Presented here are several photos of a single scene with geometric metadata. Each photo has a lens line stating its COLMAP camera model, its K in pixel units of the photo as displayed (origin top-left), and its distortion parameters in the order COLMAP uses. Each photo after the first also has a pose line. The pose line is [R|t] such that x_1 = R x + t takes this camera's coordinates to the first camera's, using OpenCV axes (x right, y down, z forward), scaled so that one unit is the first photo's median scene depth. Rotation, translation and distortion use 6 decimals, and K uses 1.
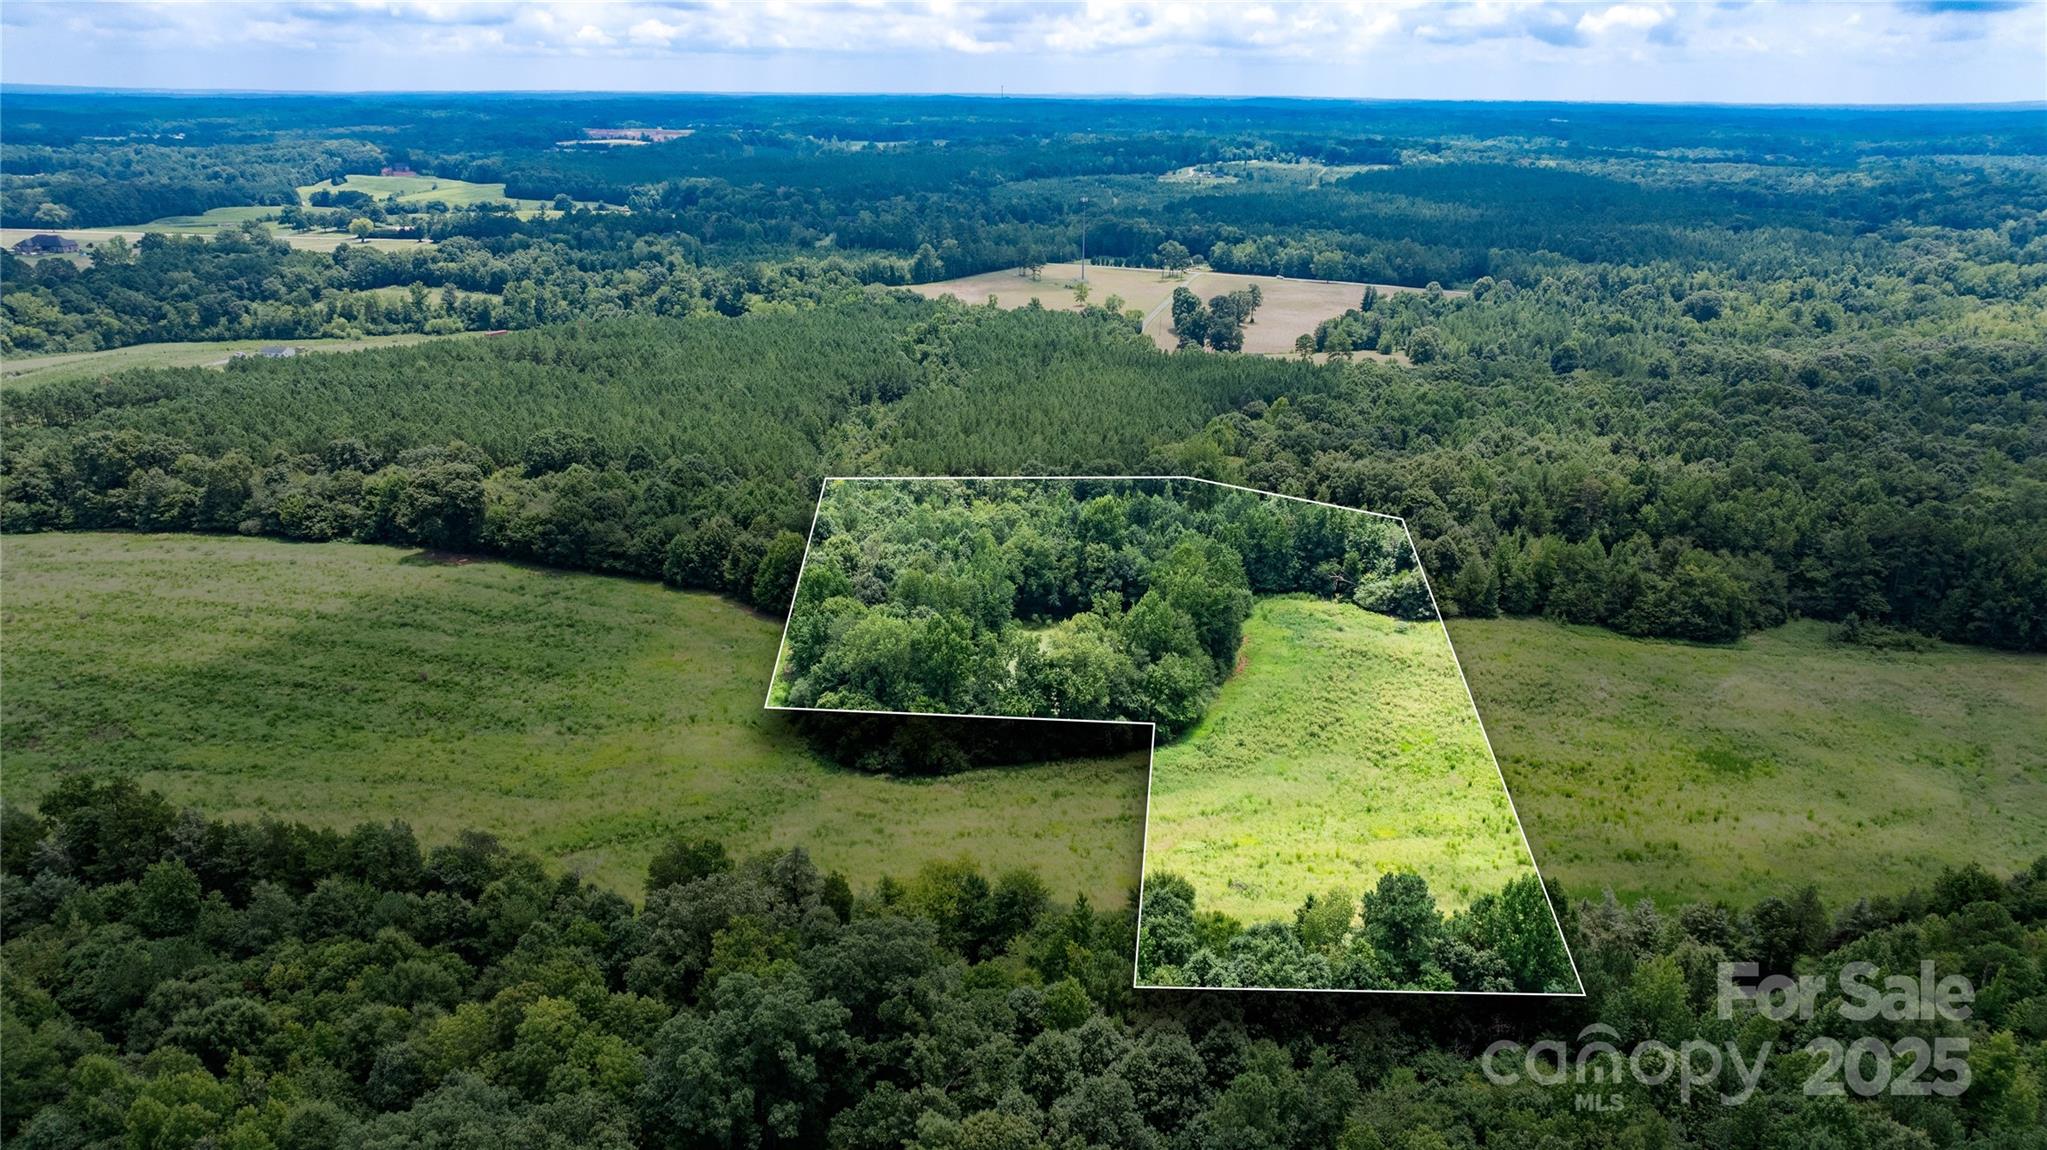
lens RADIAL K [[1432.0, 0, 1030.4], [0, 1432.0, 569.0], [0, 0, 1]] dist [-0.020581, 0.007364]
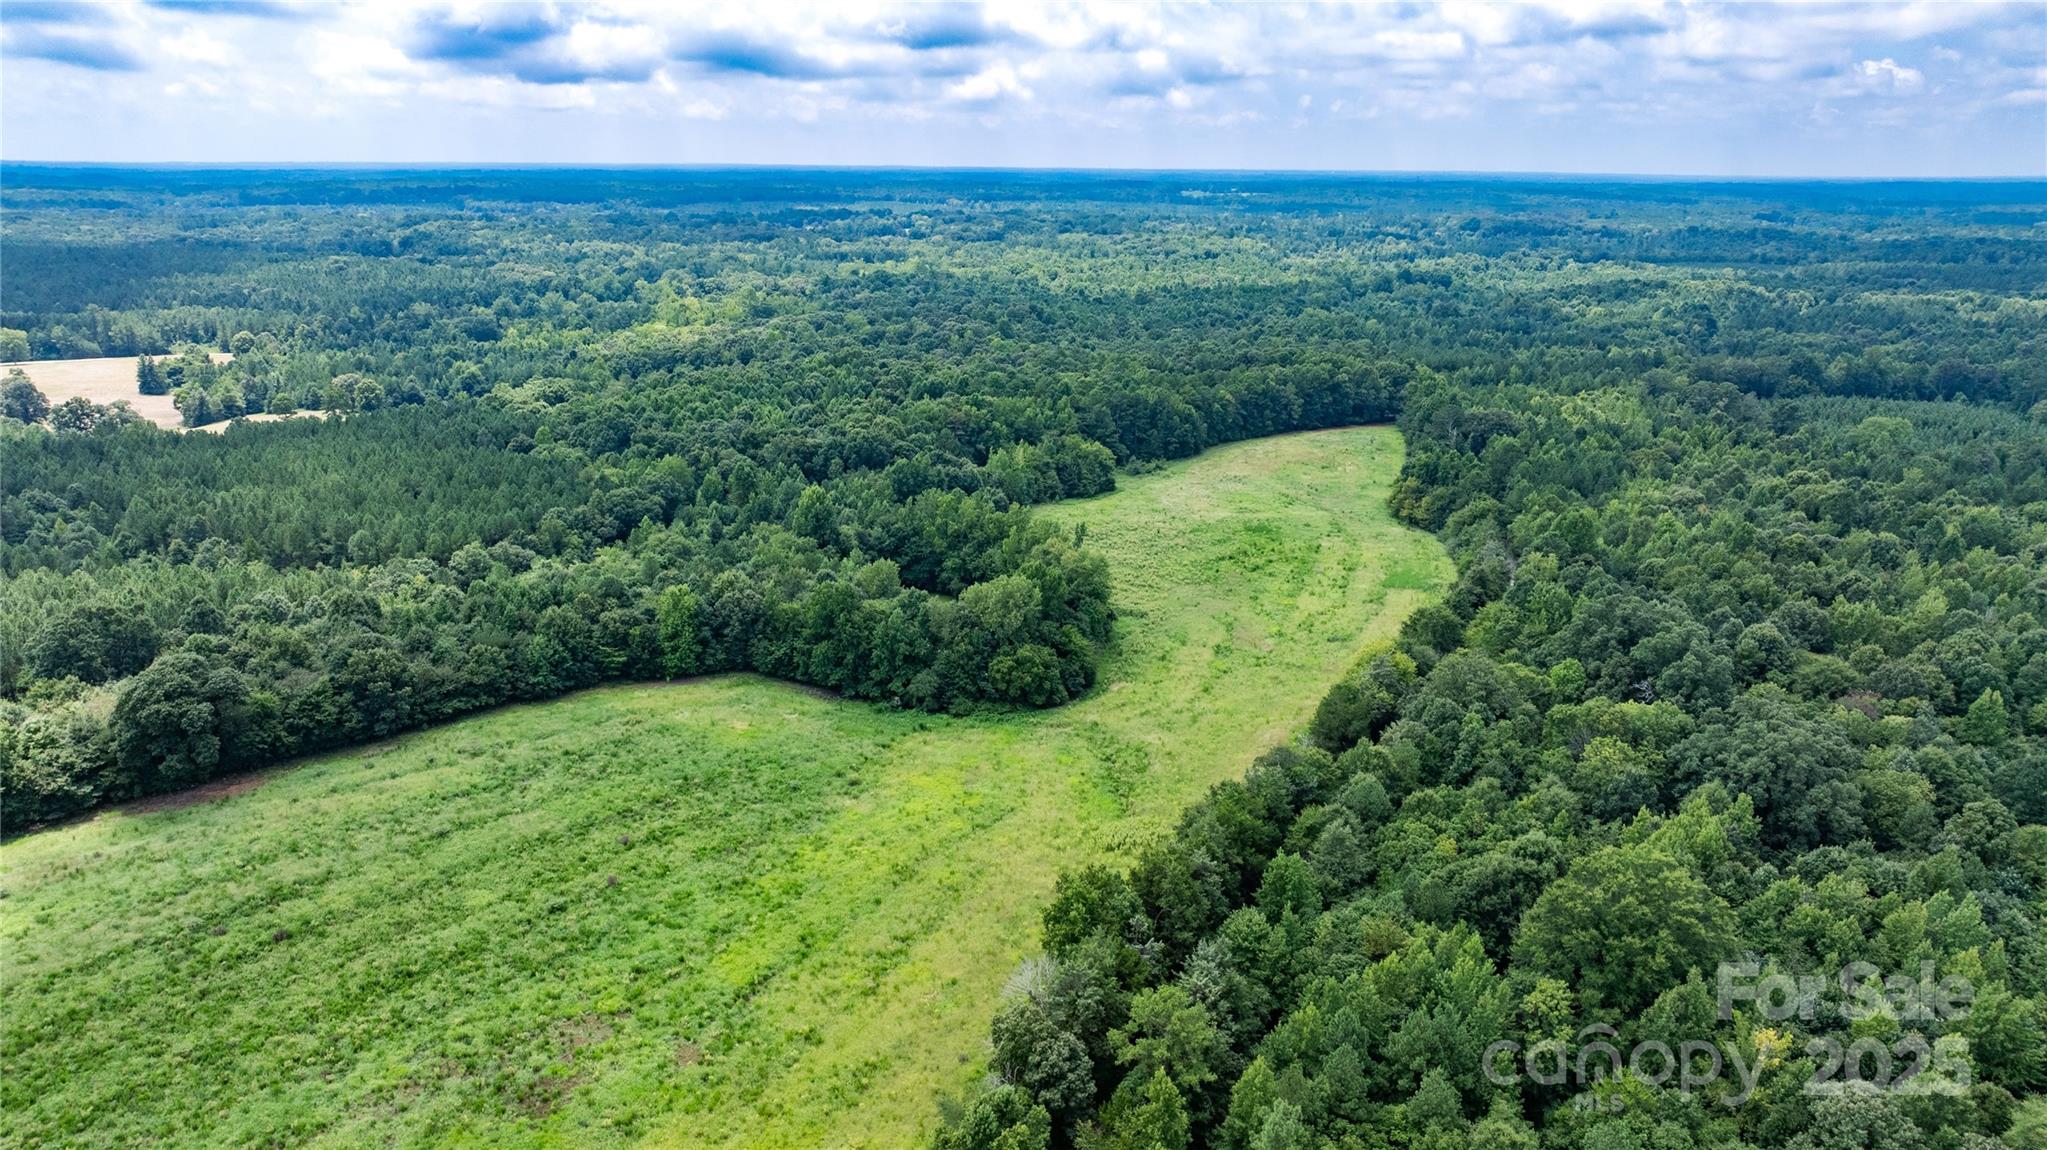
lens RADIAL K [[1449.9, 0, 1048.0], [0, 1449.9, 564.1], [0, 0, 1]] dist [-0.051149, 0.052259]
pose [[0.410287, -0.248116, 0.877555, -0.832770], [0.283605, 0.949277, 0.135799, -0.091746], [-0.866737, 0.193162, 0.459843, 0.350208]]
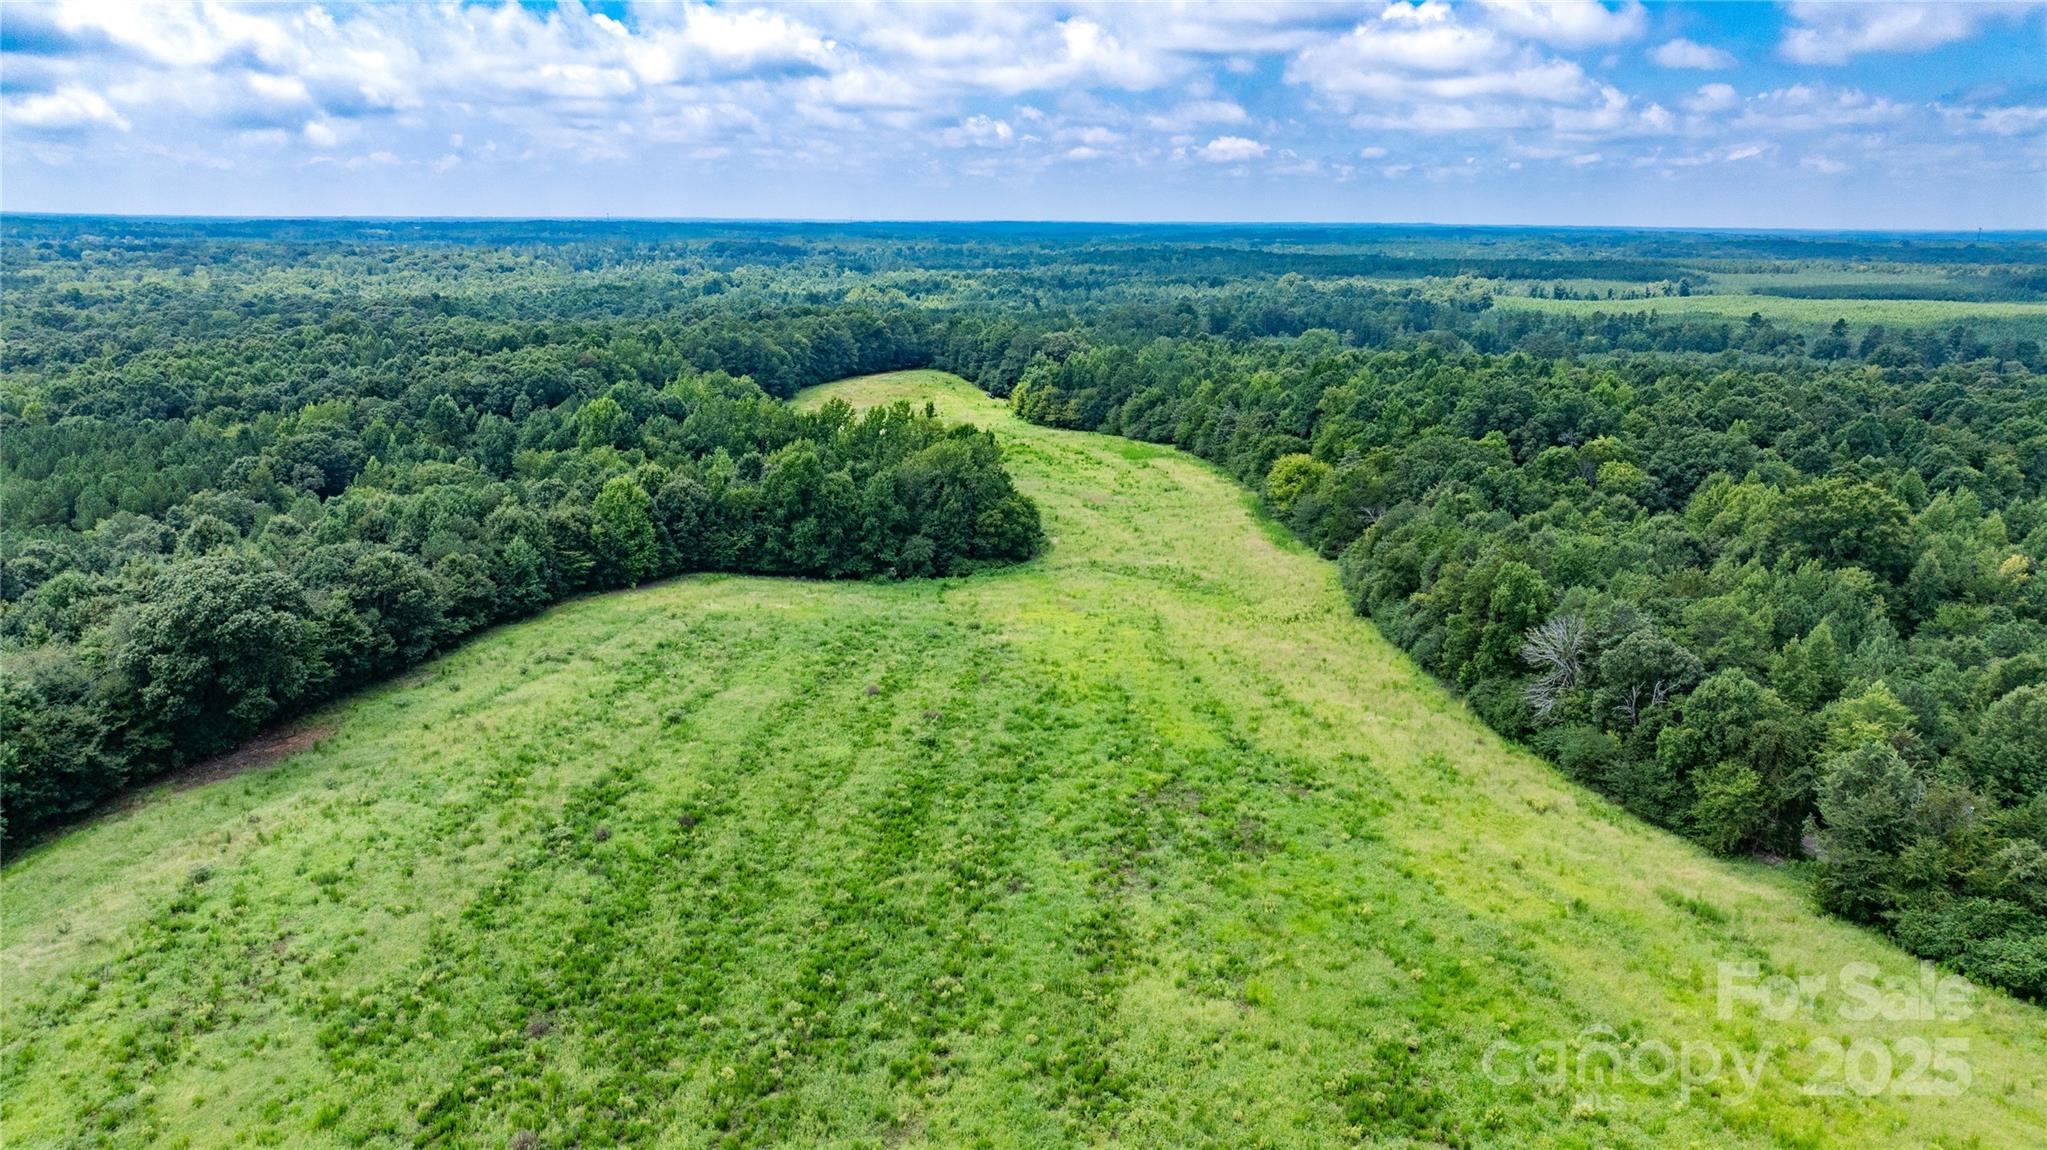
lens RADIAL K [[1445.1, 0, 1054.2], [0, 1445.1, 551.4], [0, 0, 1]] dist [-0.020455, 0.007588]
pose [[-0.143945, -0.230578, 0.962348, -0.909865], [0.305320, 0.914684, 0.264826, -0.116695], [-0.941307, 0.331945, -0.061264, 0.798068]]
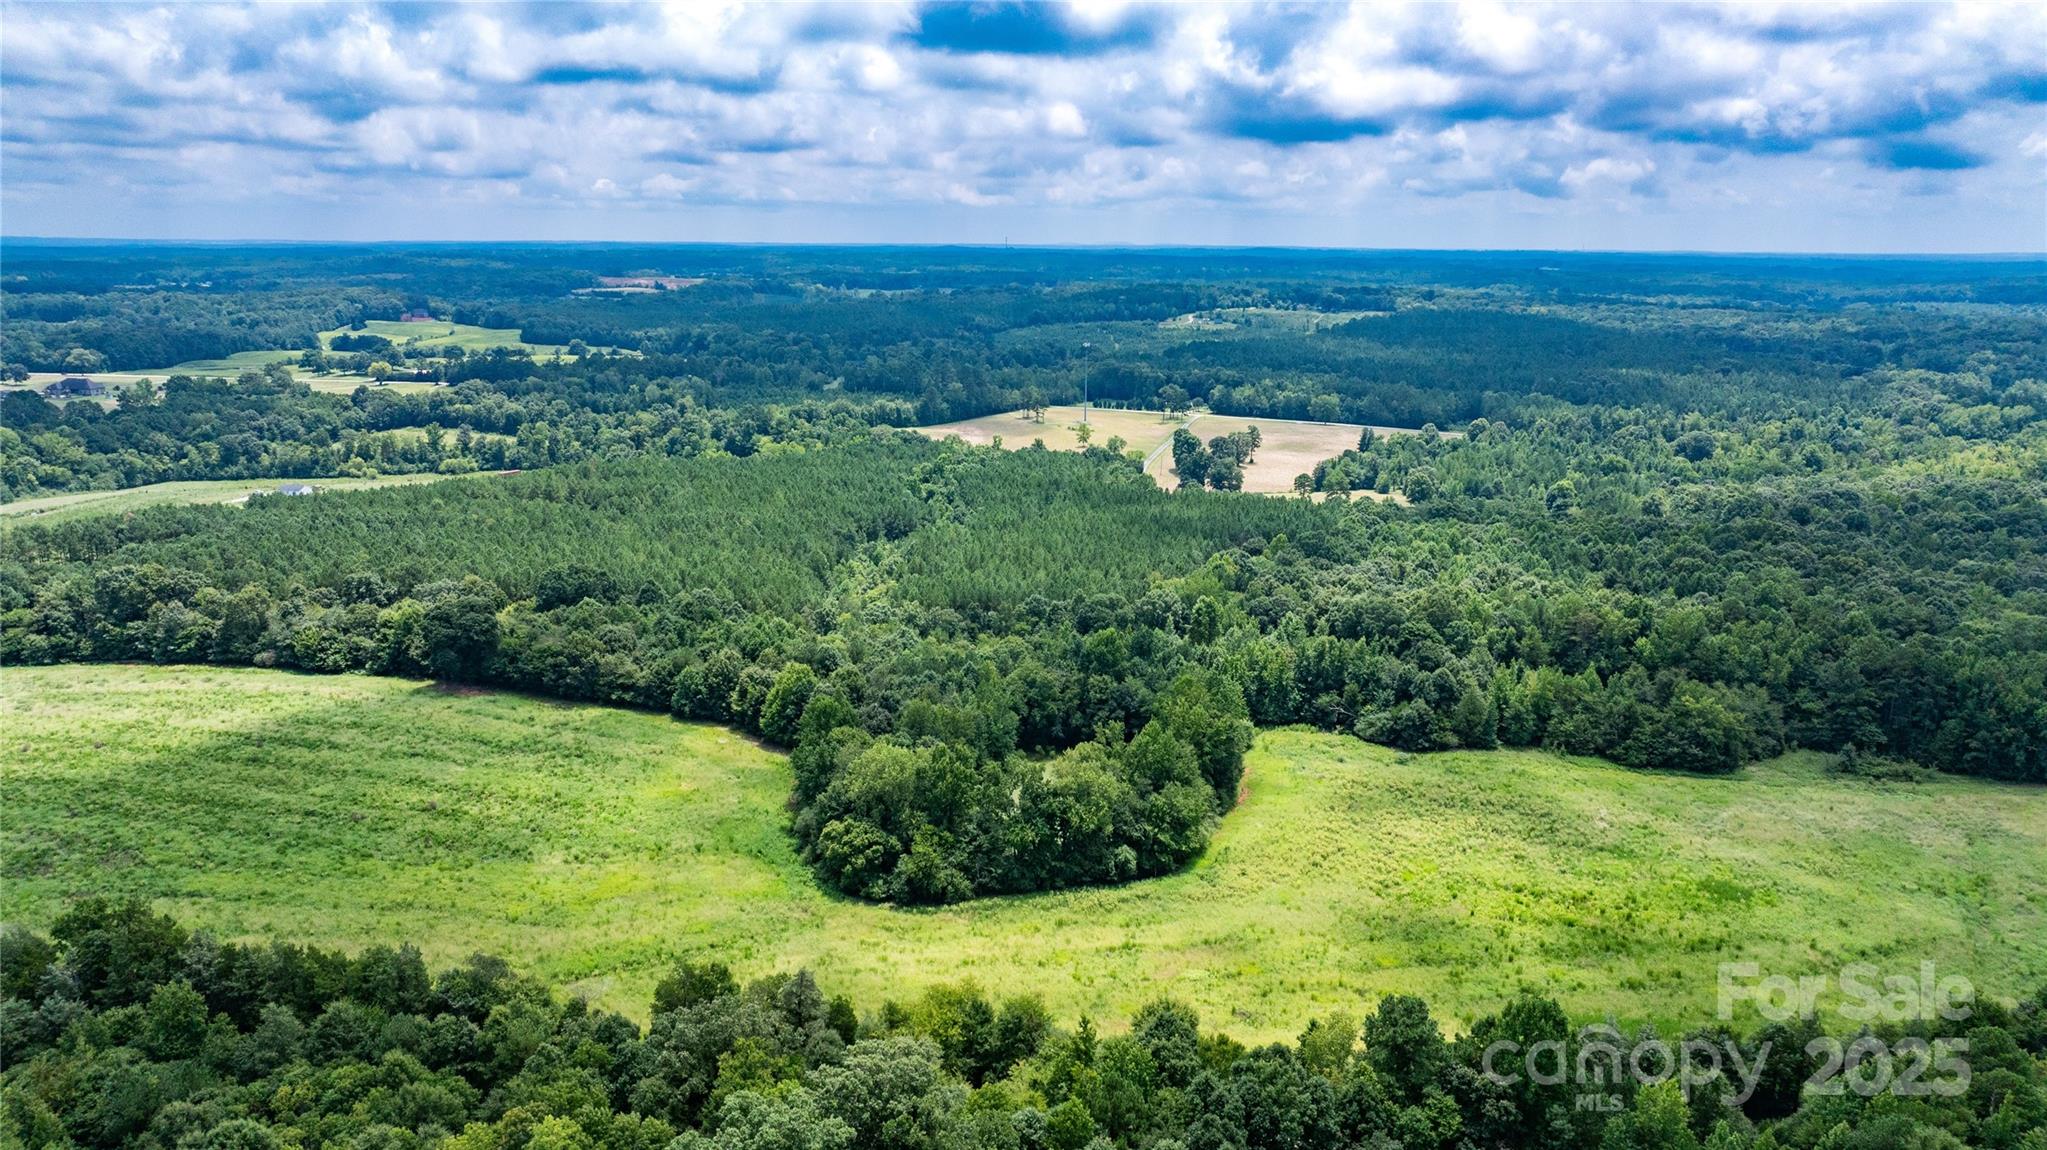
lens RADIAL K [[1432.0, 0, 1030.4], [0, 1432.0, 569.0], [0, 0, 1]] dist [-0.020581, 0.007364]
pose [[0.999997, 0.000227, -0.002362, -0.000163], [-0.000457, 0.995225, -0.097605, 0.006053], [0.002328, 0.097606, 0.995222, -0.016542]]
